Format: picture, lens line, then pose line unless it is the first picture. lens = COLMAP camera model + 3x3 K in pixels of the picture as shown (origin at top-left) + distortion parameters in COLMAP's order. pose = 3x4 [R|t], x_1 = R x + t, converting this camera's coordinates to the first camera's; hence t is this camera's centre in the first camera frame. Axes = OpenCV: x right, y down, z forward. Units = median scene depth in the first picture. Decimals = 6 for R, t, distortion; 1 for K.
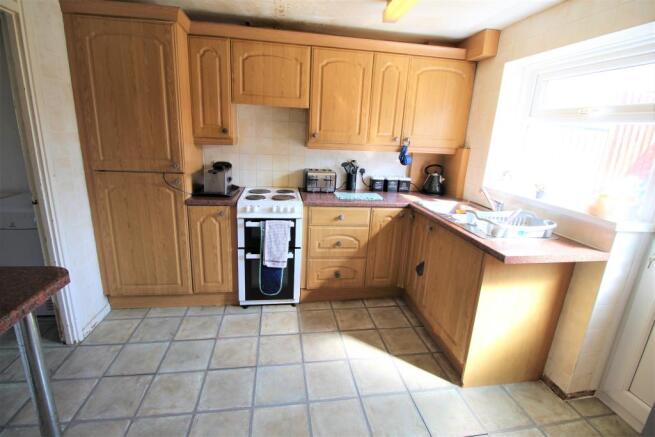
lens RADIAL K [[304.4, 0, 327.5], [0, 304.4, 218.5], [0, 0, 1]] dist [-0.001453, -0.000759]
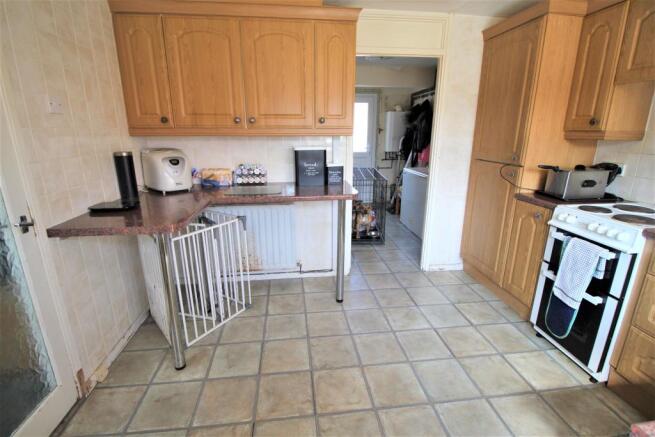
lens RADIAL K [[304.4, 0, 327.5], [0, 304.4, 218.5], [0, 0, 1]] dist [-0.001453, -0.000759]
pose [[-0.019570, 0.234410, -0.971941, 0.517986], [-0.280688, 0.931743, 0.230367, -0.036913], [0.959599, 0.277321, 0.047562, 0.355325]]
